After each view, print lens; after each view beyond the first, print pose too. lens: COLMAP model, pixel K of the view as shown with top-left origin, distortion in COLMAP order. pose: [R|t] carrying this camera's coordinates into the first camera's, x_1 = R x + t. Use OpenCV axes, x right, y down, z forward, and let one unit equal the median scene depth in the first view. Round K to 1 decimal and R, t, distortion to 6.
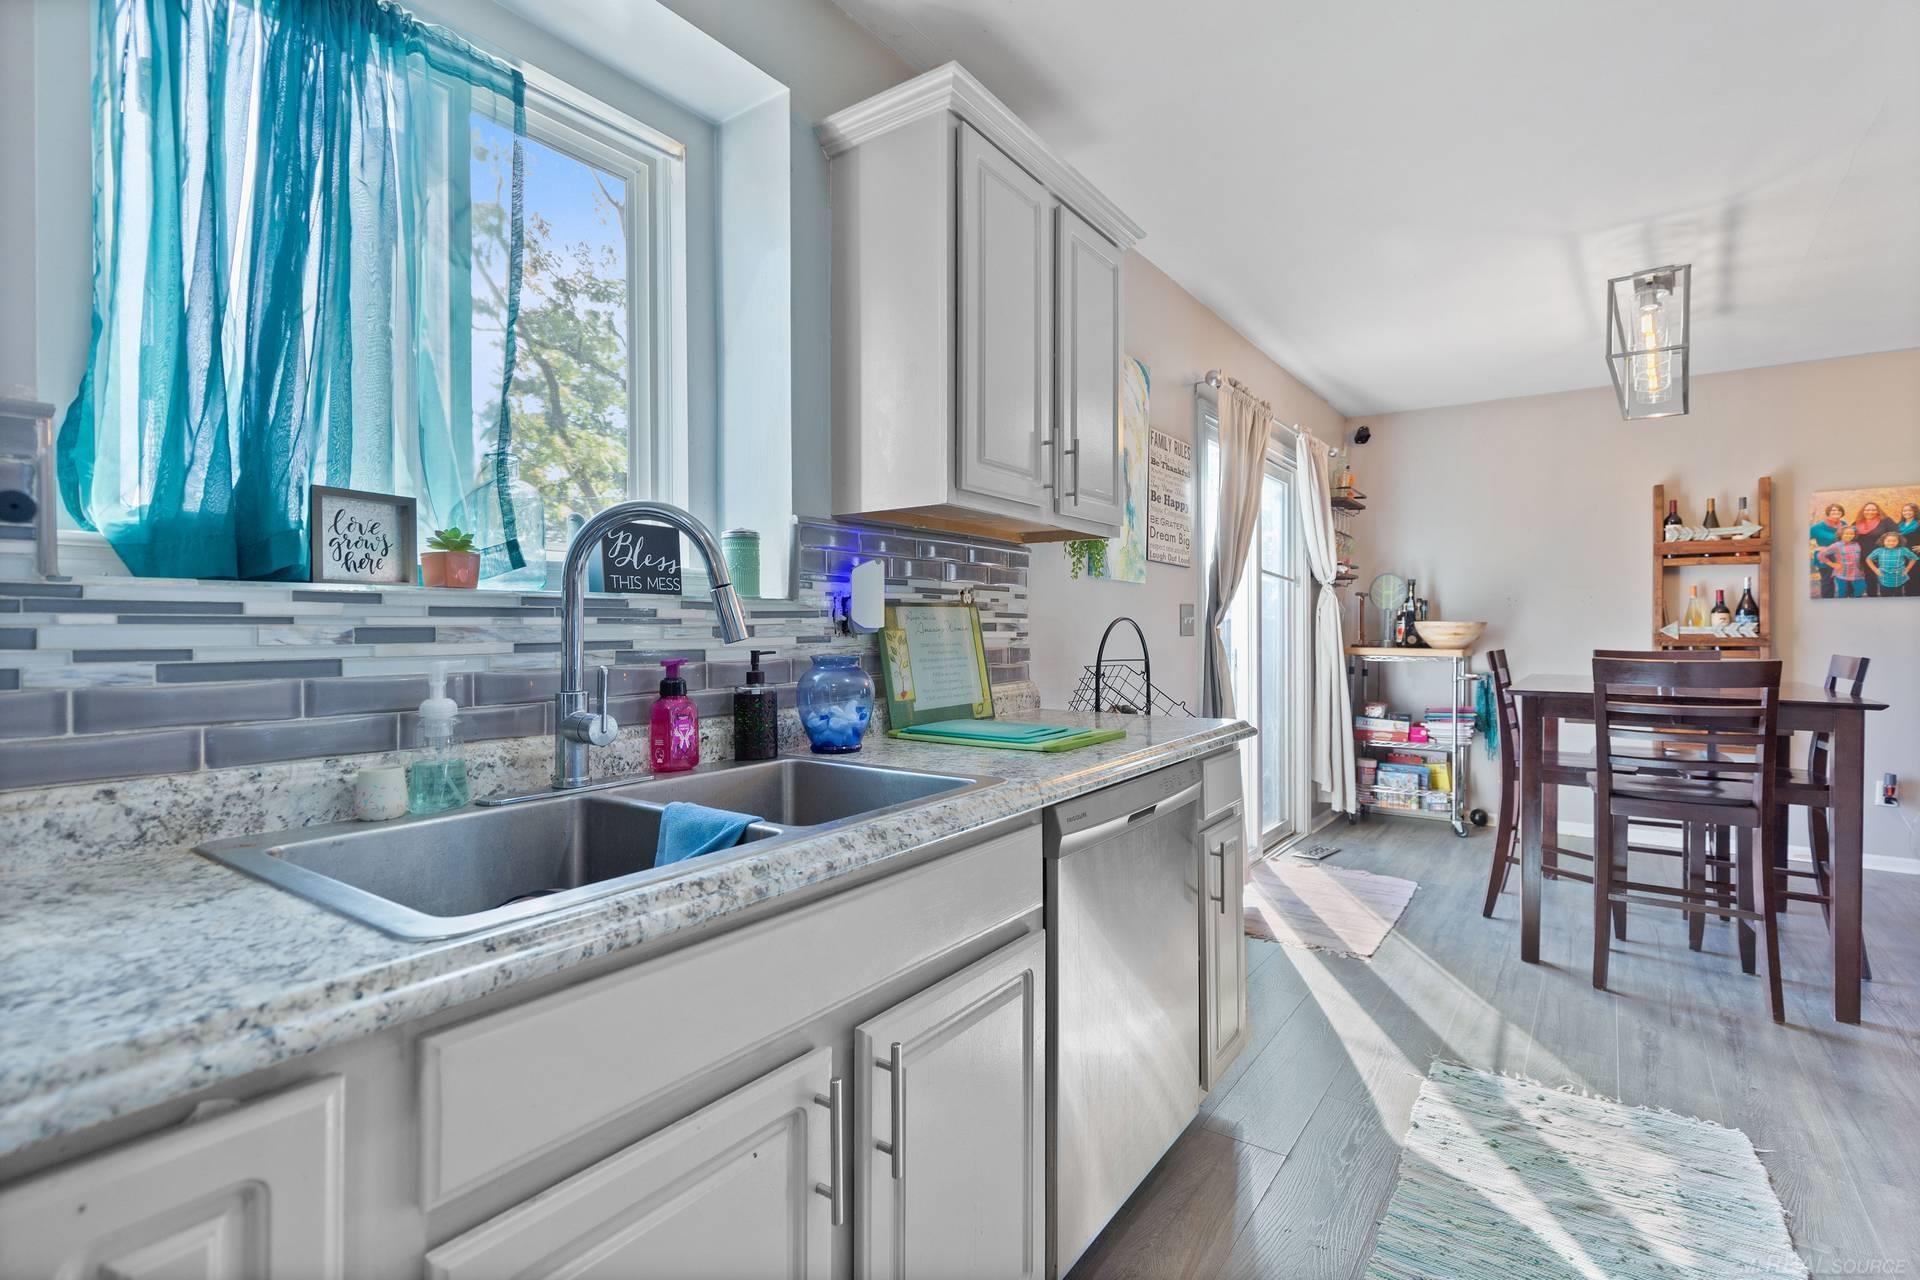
lens RADIAL K [[892.4, 0, 975.7], [0, 892.4, 630.8], [0, 0, 1]] dist [0.003053, -0.001201]
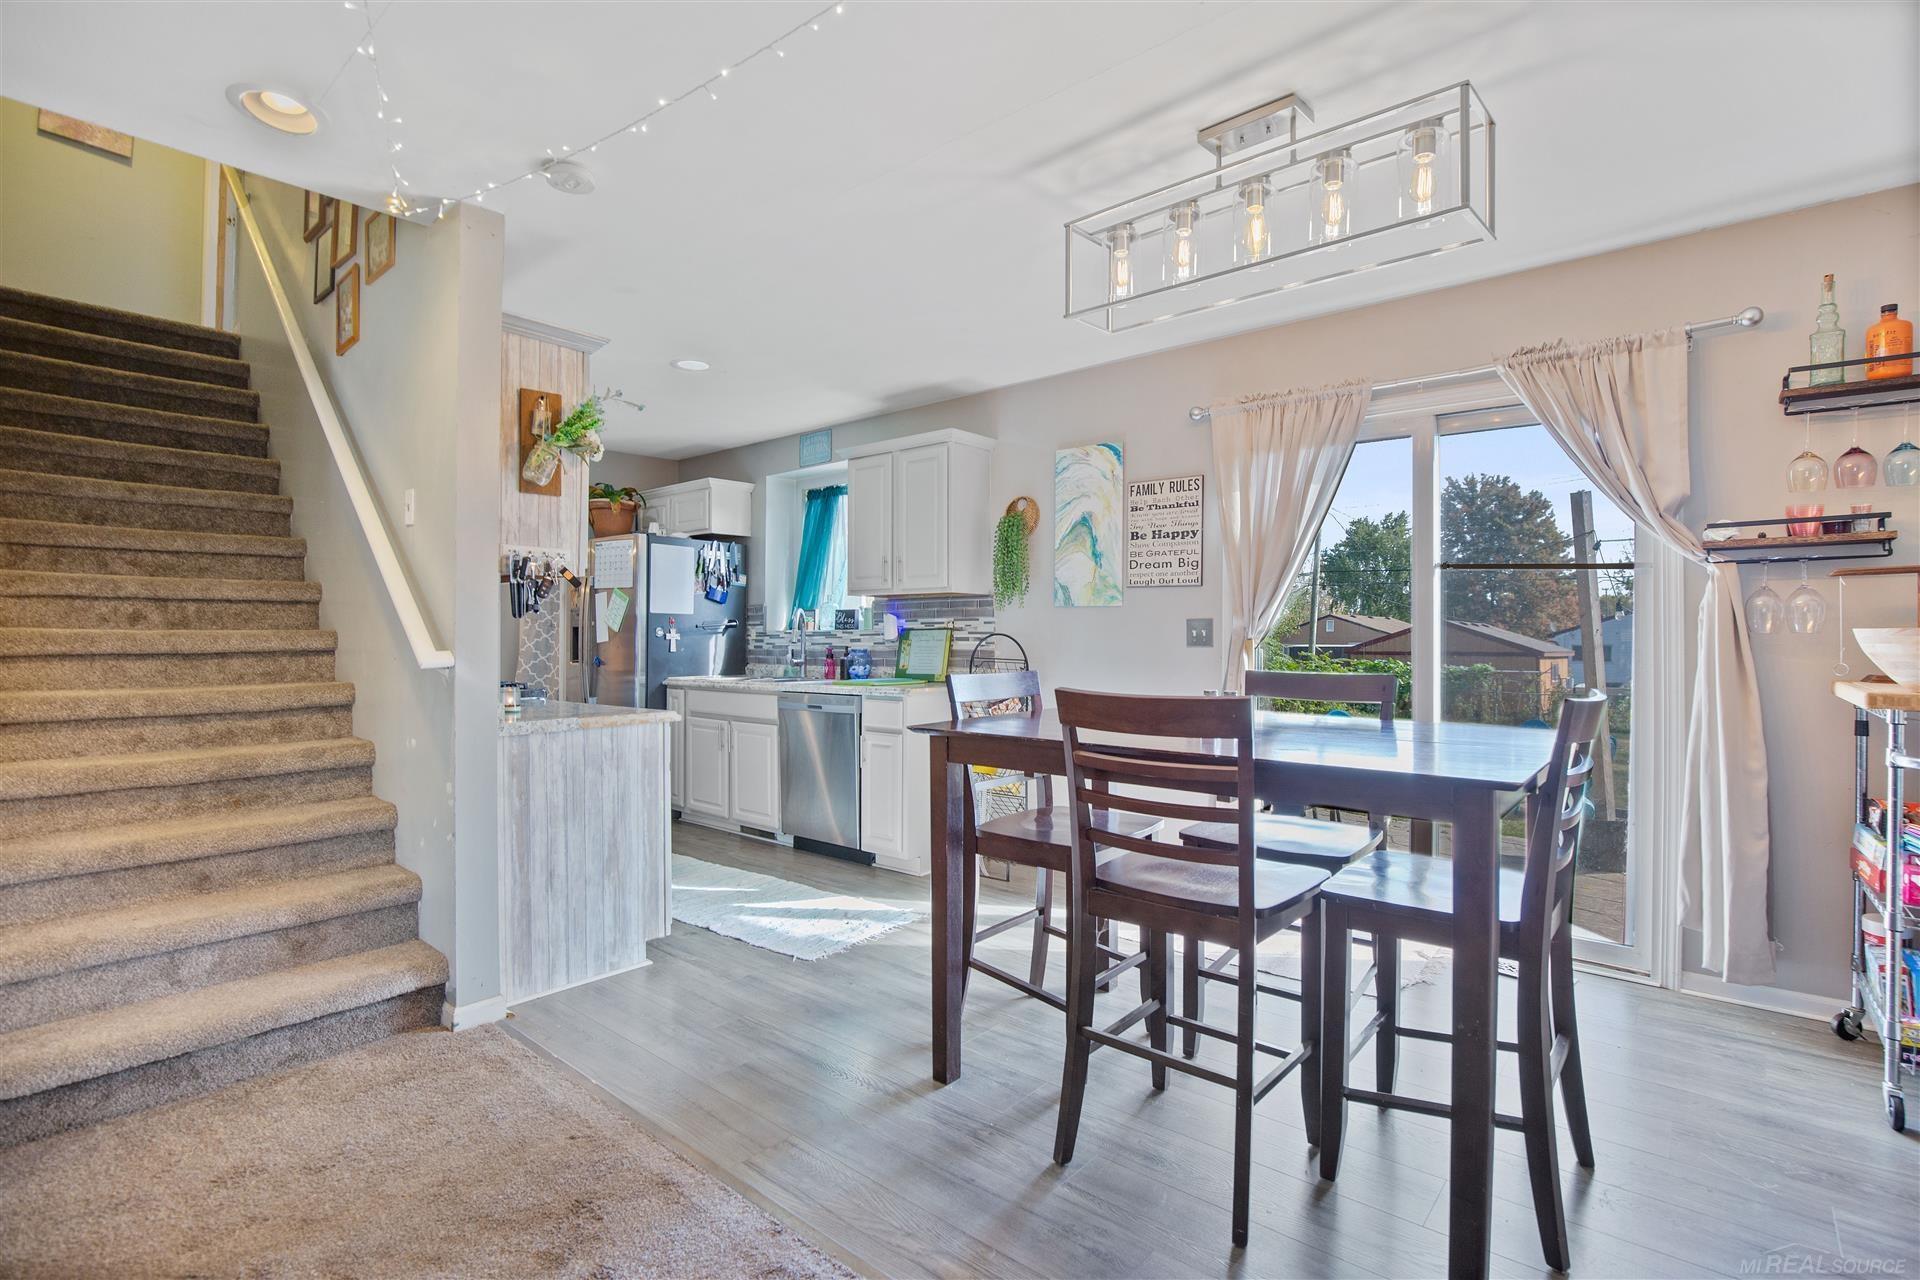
lens RADIAL K [[892.4, 0, 982.7], [0, 892.4, 640.4], [0, 0, 1]] dist [0.003053, -0.001201]
pose [[-0.060224, 0.006981, -0.998161, 1.706170], [0.002464, 0.999974, 0.006845, -0.013061], [0.998182, -0.002047, -0.060239, 0.989840]]
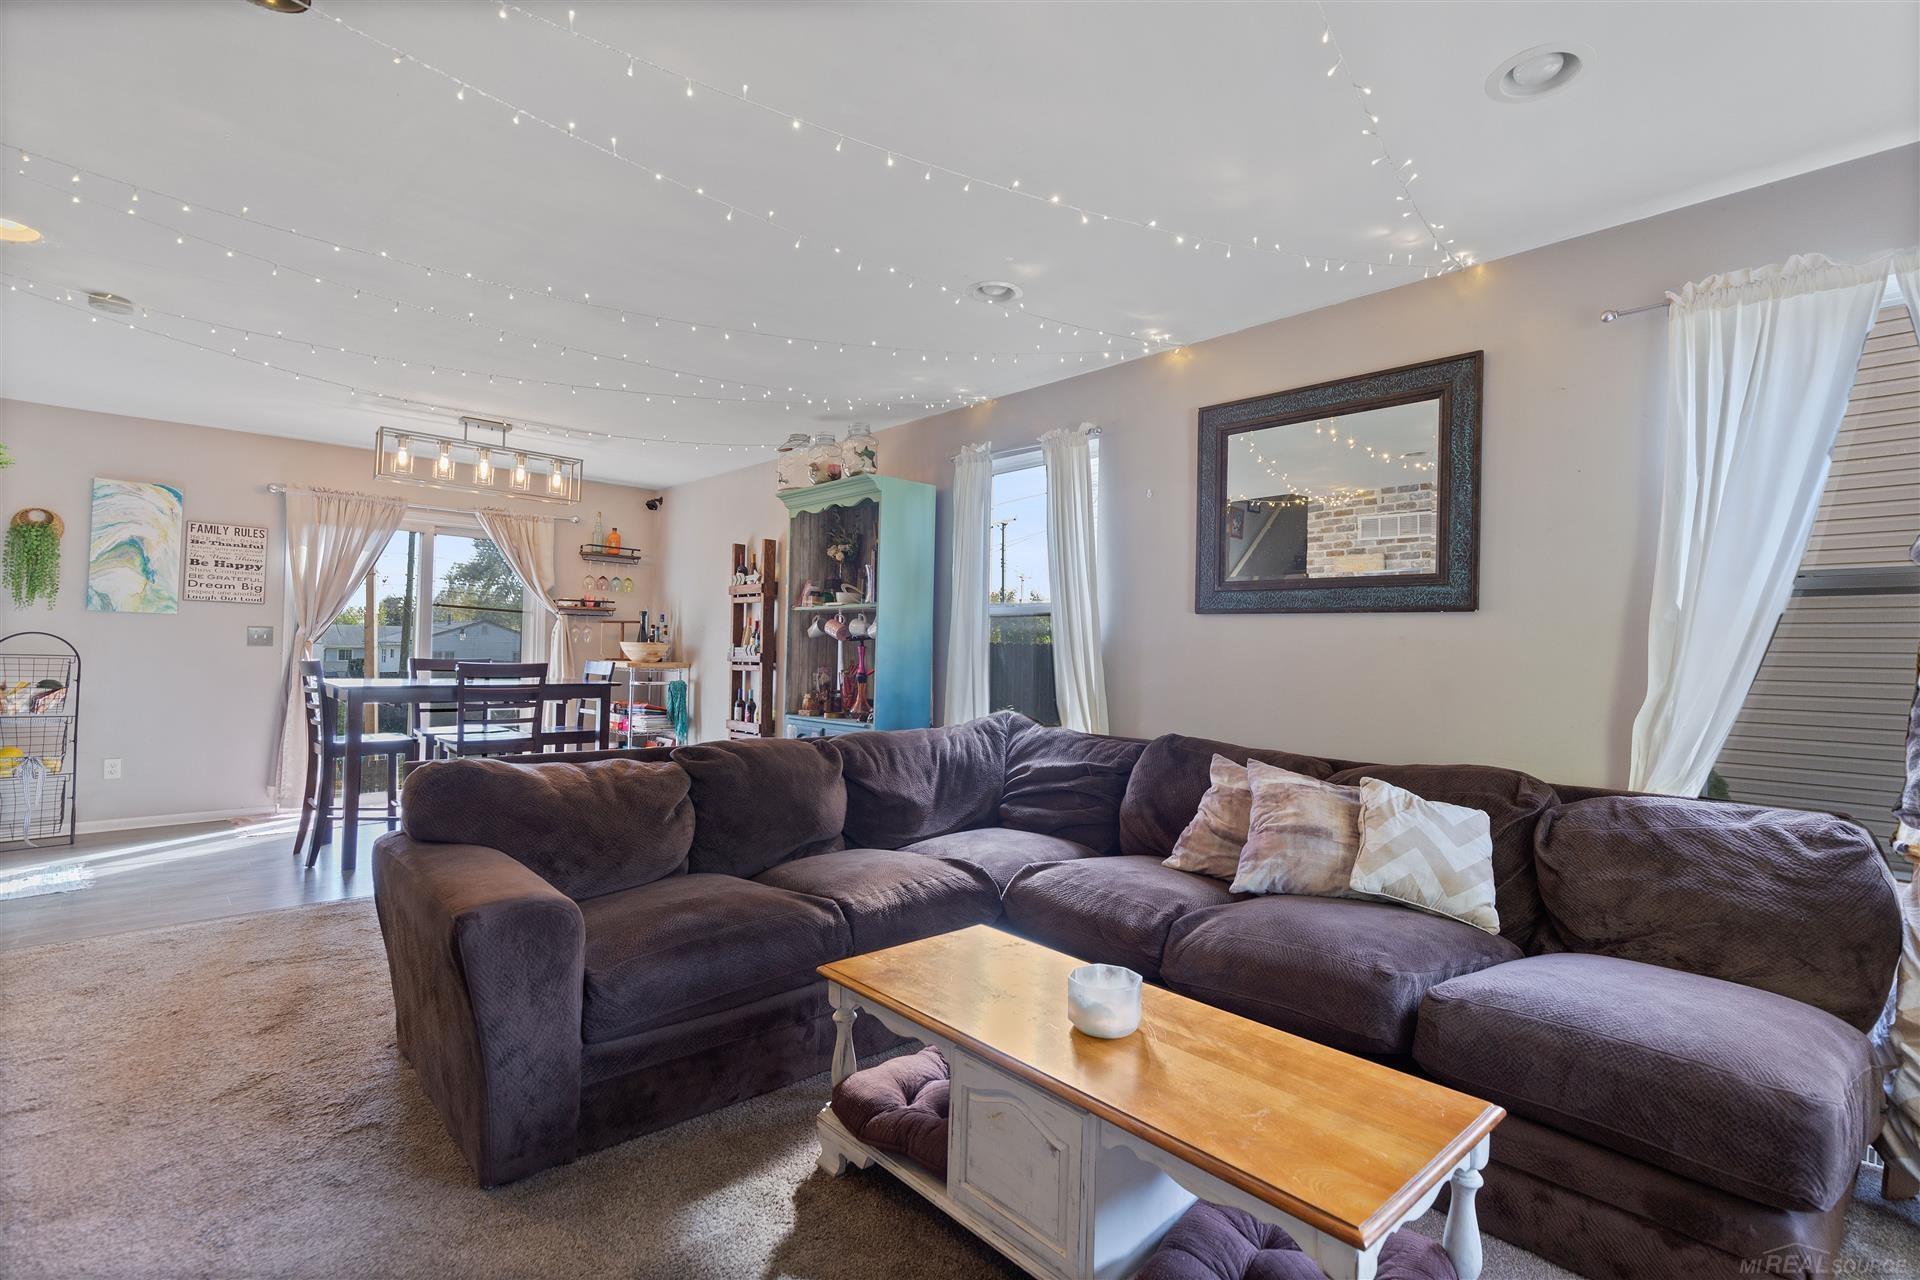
lens RADIAL K [[892.4, 0, 976.5], [0, 892.4, 639.9], [0, 0, 1]] dist [0.003053, -0.001201]
pose [[0.981139, 0.012361, -0.192910, 2.263618], [-0.014748, 0.999831, -0.010941, -0.008712], [0.192743, 0.013579, 0.981155, -0.417918]]
